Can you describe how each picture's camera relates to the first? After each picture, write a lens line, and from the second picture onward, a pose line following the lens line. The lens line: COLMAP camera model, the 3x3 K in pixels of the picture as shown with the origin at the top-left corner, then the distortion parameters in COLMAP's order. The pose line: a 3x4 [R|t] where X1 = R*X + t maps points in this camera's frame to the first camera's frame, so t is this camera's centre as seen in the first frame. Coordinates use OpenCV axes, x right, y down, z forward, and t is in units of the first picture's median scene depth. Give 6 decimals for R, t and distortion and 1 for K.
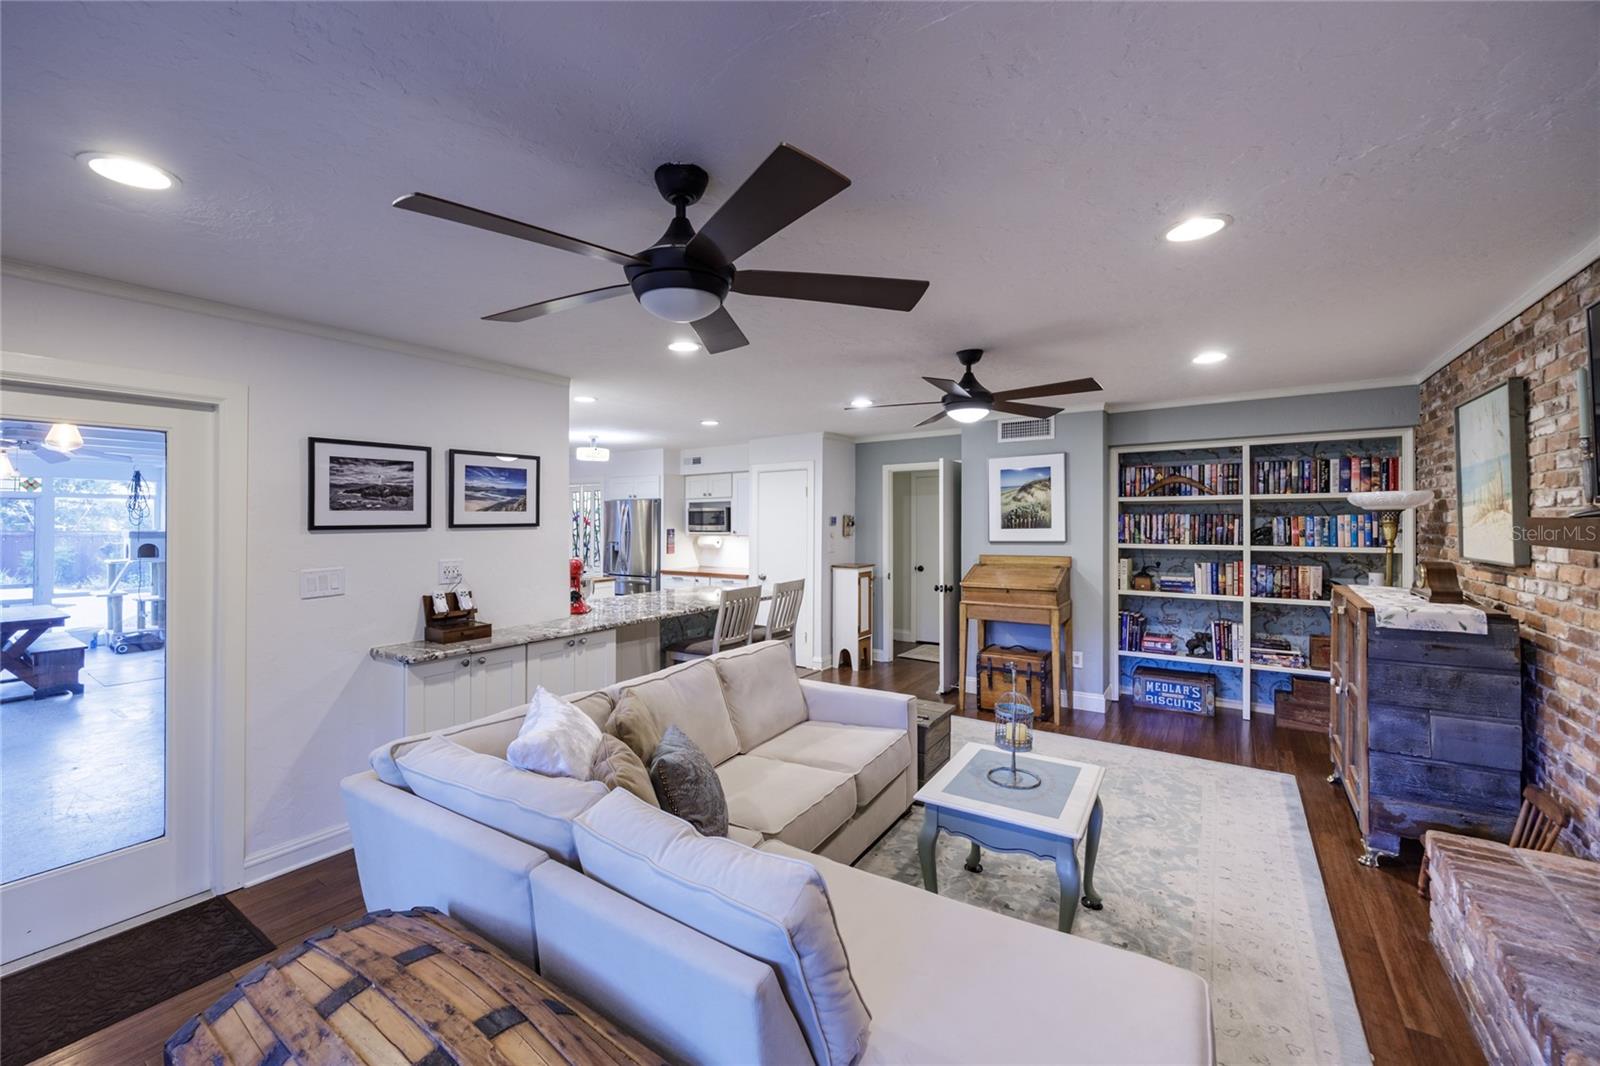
lens RADIAL K [[639.7, 0, 790.8], [0, 639.7, 510.5], [0, 0, 1]] dist [-0.000001, -0.000523]
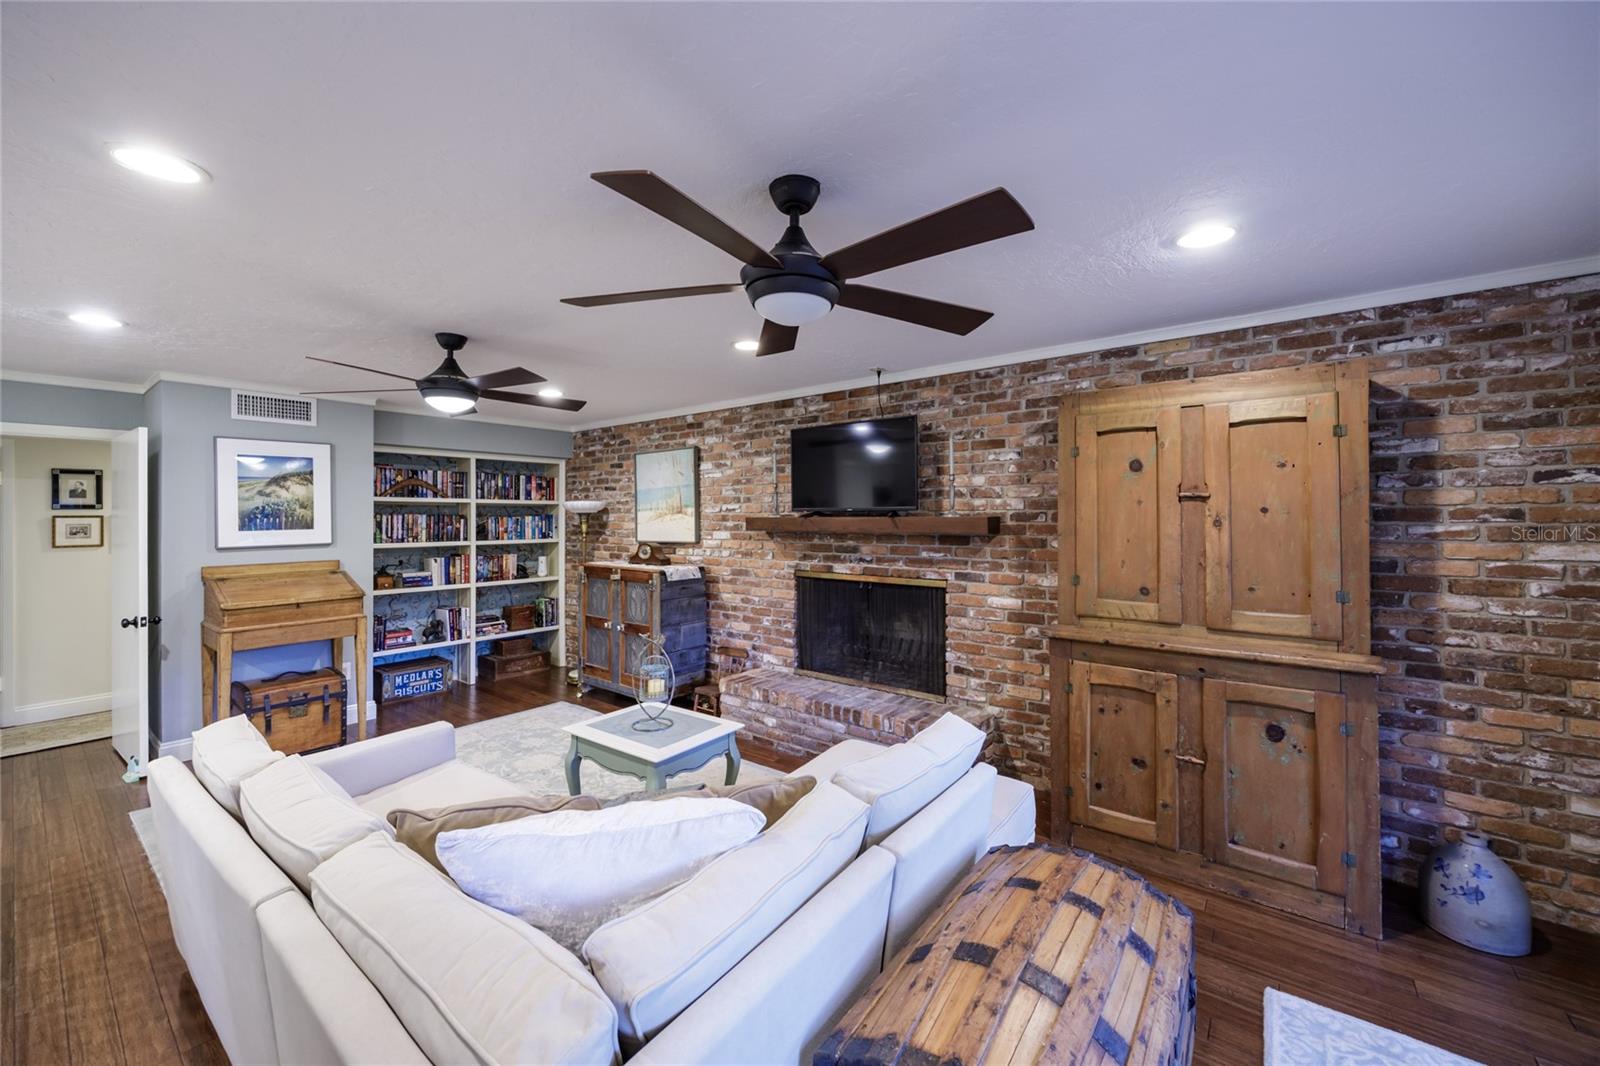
lens RADIAL K [[614.6, 0, 788.4], [0, 614.6, 519.2], [0, 0, 1]] dist [-0.002790, 0.000210]
pose [[0.074887, 0.003419, 0.997186, -0.399667], [-0.012558, 0.999918, -0.002486, 0.008877], [-0.997113, -0.012337, 0.074923, 0.315528]]
